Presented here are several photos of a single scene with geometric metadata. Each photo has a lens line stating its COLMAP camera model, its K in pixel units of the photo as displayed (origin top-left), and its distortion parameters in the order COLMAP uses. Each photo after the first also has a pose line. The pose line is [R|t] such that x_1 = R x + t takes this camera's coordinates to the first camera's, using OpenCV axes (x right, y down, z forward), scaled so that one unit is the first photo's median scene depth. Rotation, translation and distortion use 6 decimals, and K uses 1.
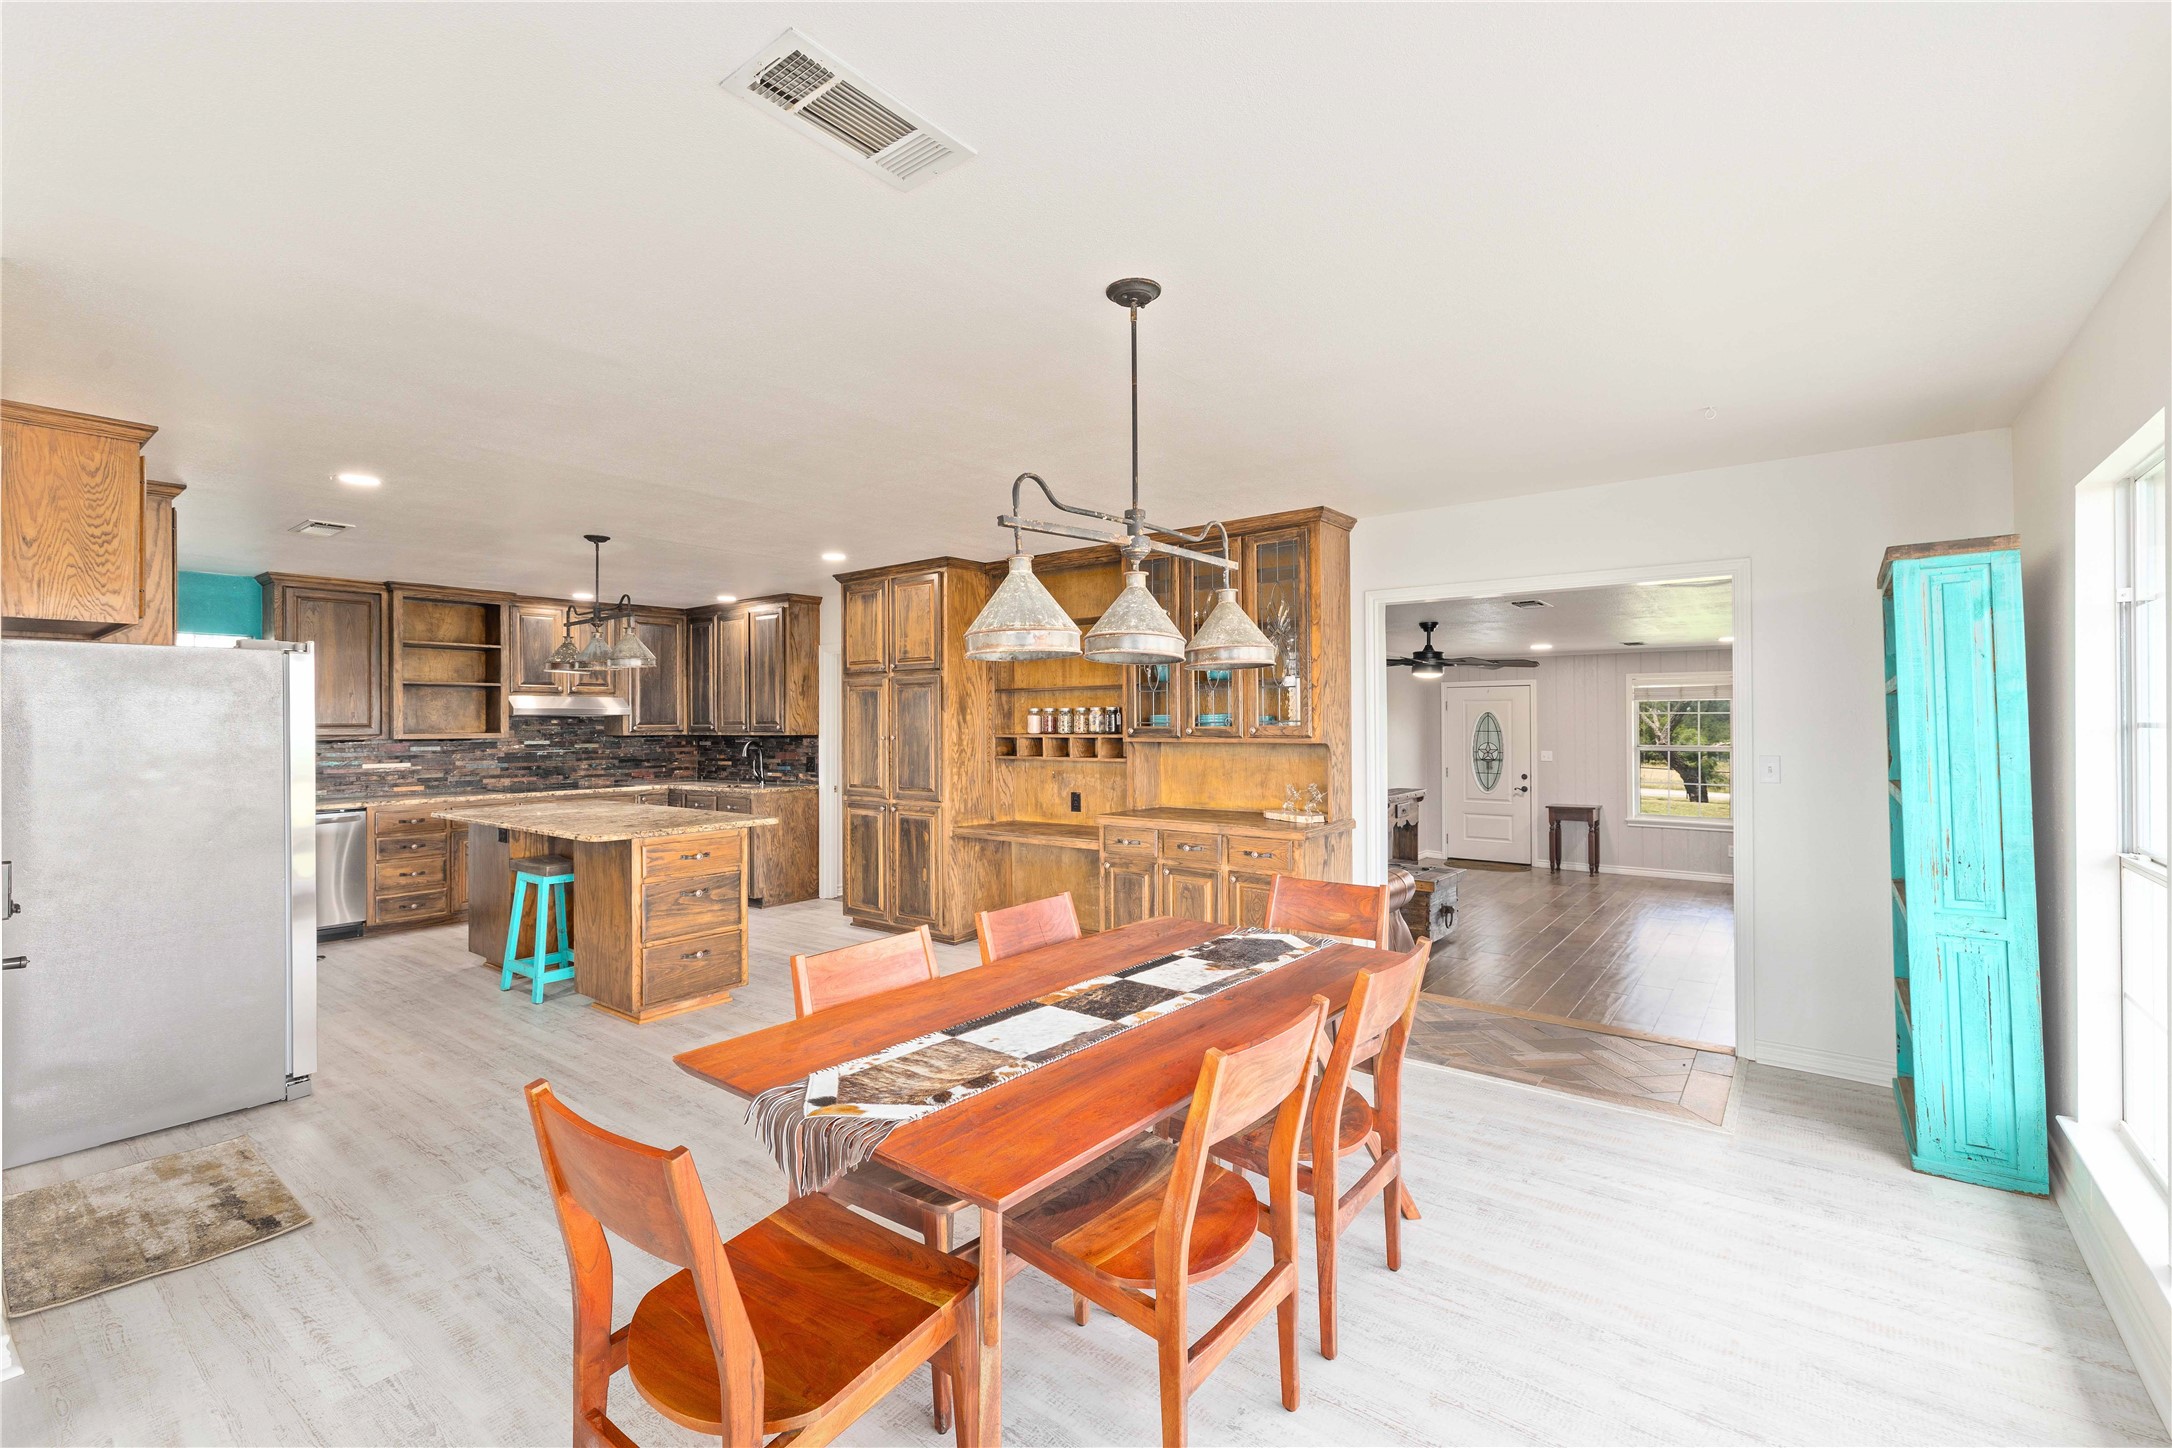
lens RADIAL K [[944.3, 0, 1089.2], [0, 944.3, 715.3], [0, 0, 1]] dist [-0.008649, -0.000003]
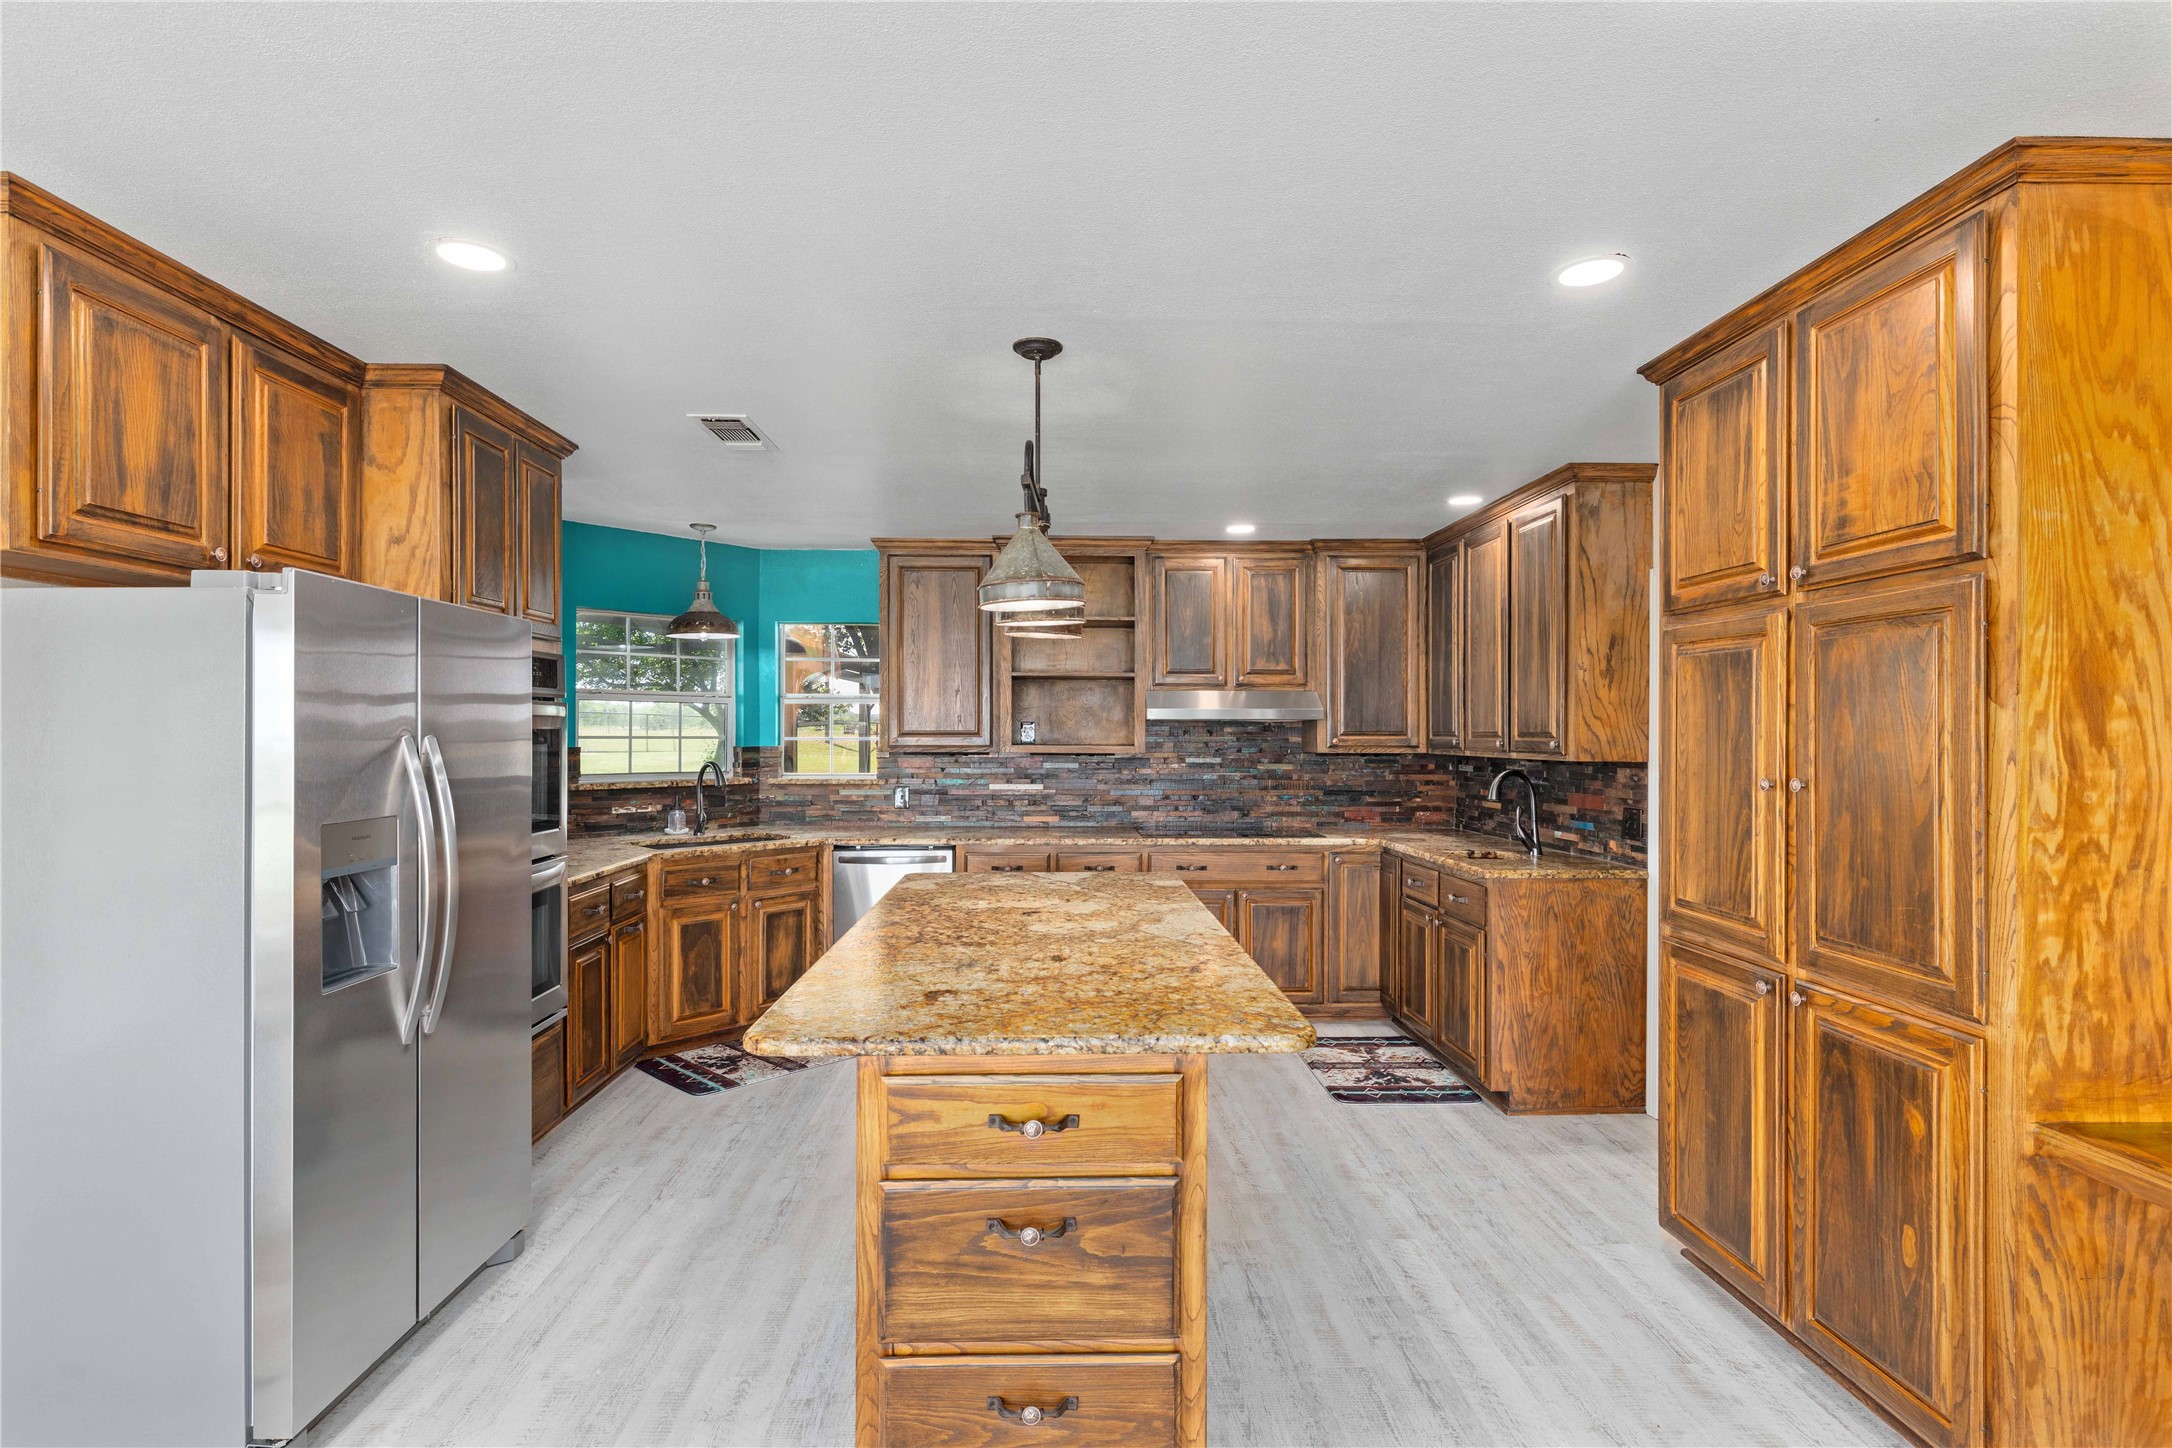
lens RADIAL K [[1052.3, 0, 1062.0], [0, 1052.3, 730.2], [0, 0, 1]] dist [0.005288, -0.000181]
pose [[0.629237, 0.007461, -0.777177, -0.078390], [-0.001590, 0.999964, 0.008312, 0.001383], [0.777212, -0.003995, 0.629227, 0.542538]]
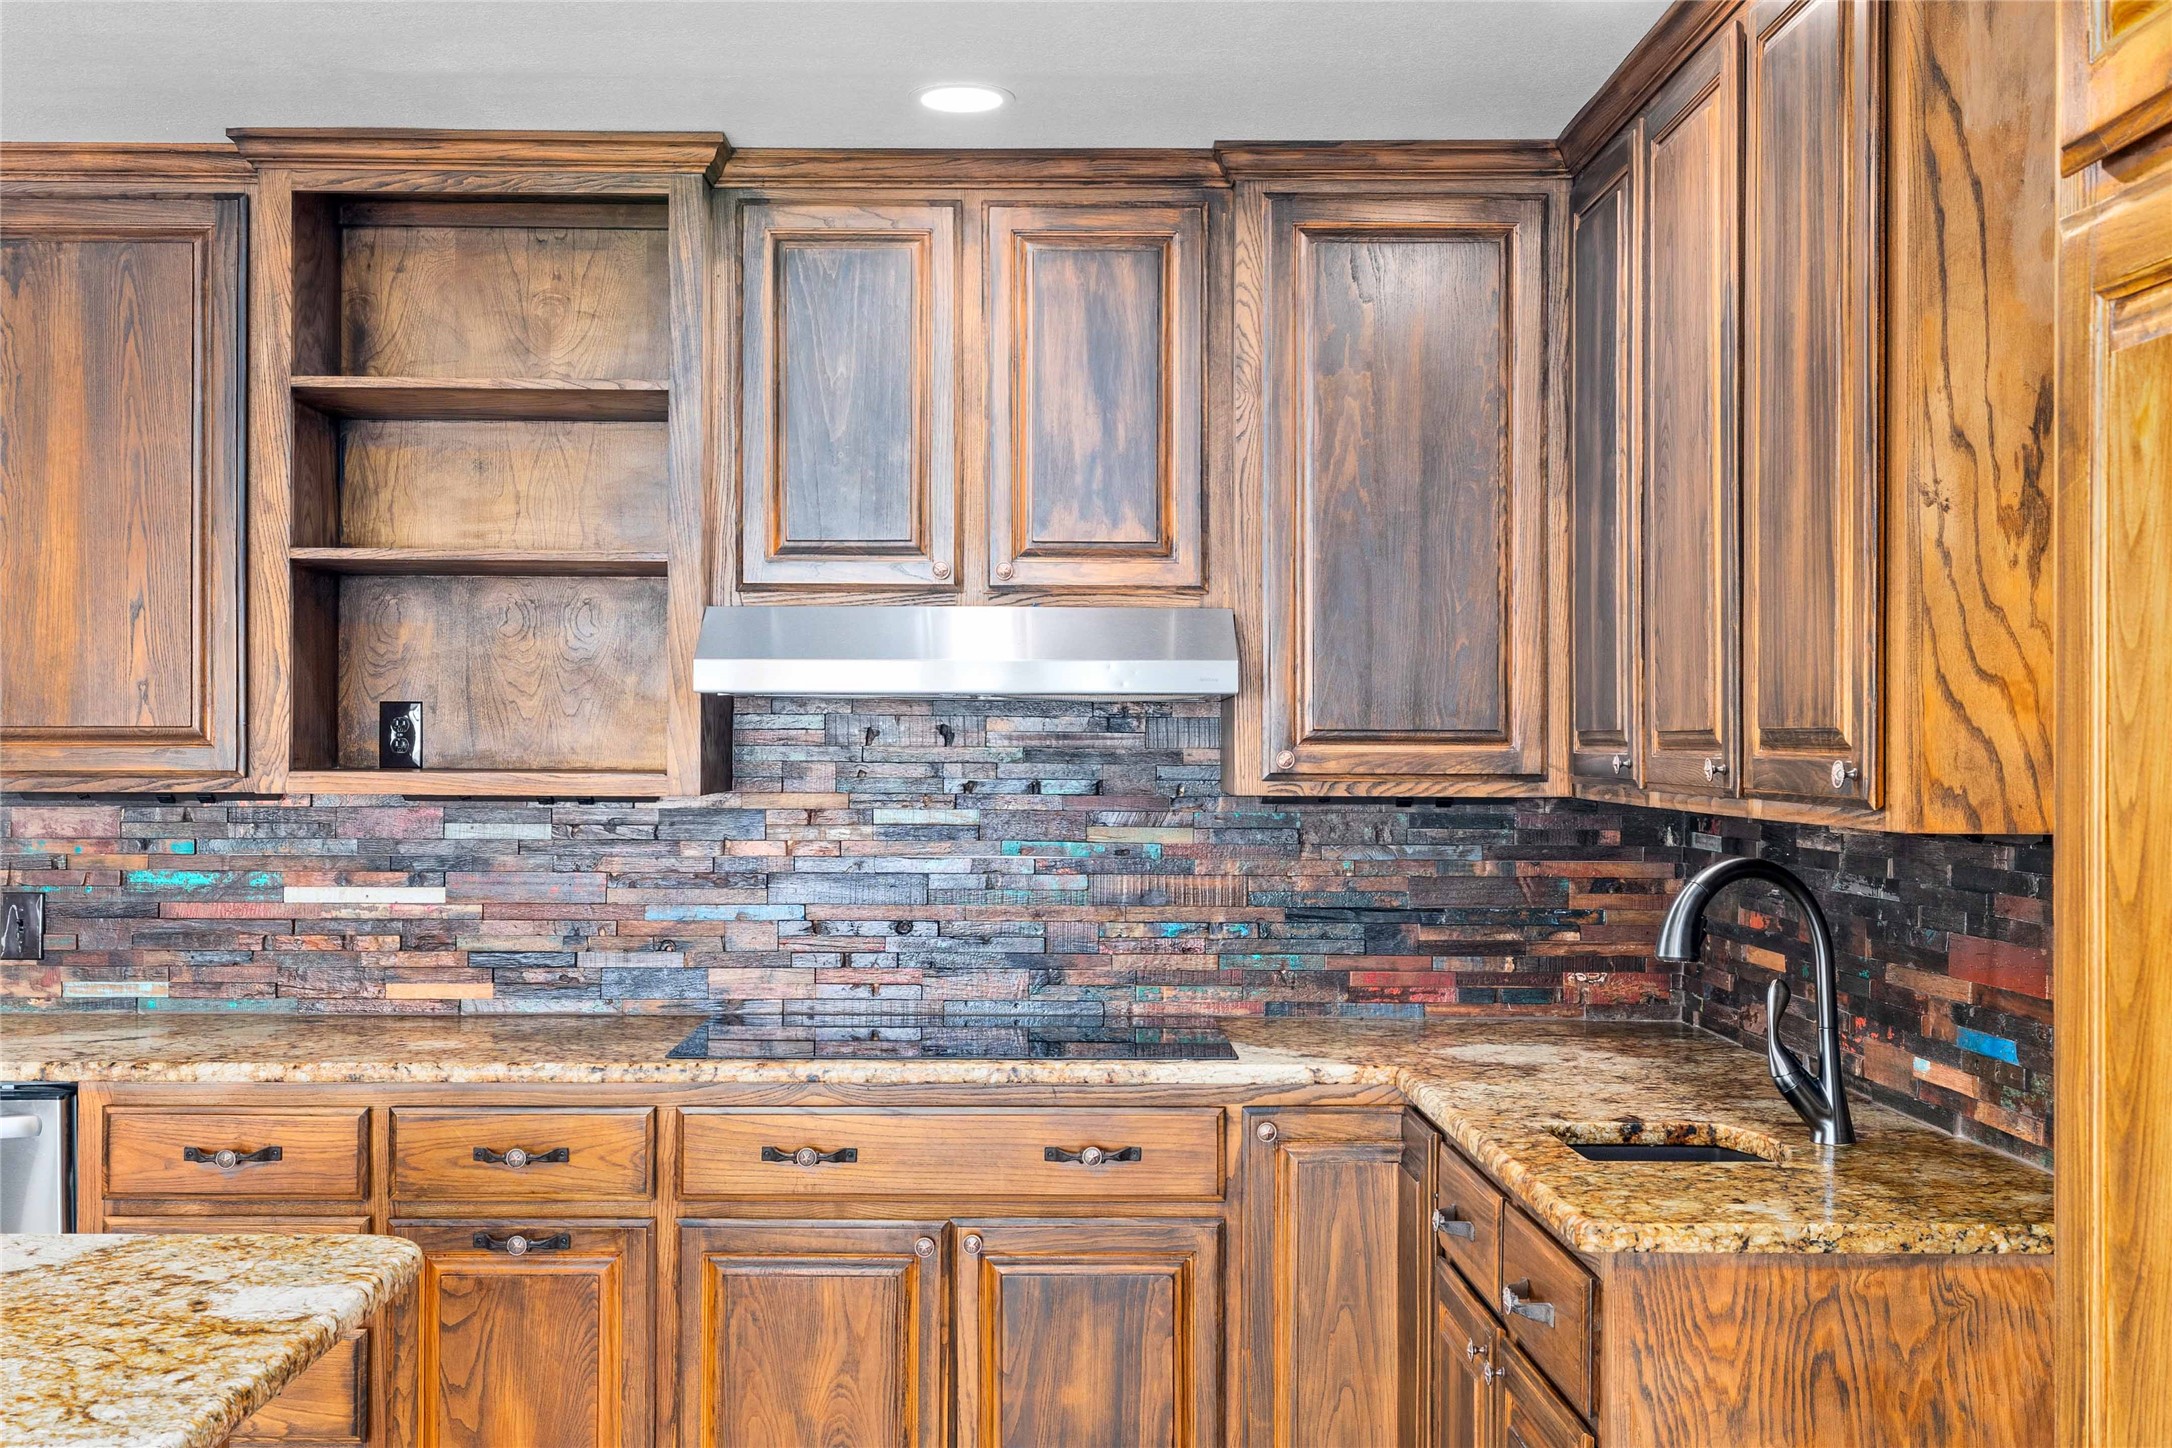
lens RADIAL K [[2327.2, 0, 1037.8], [0, 2327.2, 721.5], [0, 0, 1]] dist [0.020581, 0.000000]
pose [[0.615013, 0.003393, -0.788509, -0.156695], [-0.002707, 0.999994, 0.002191, 0.005534], [0.788512, 0.000787, 0.615019, 0.821788]]
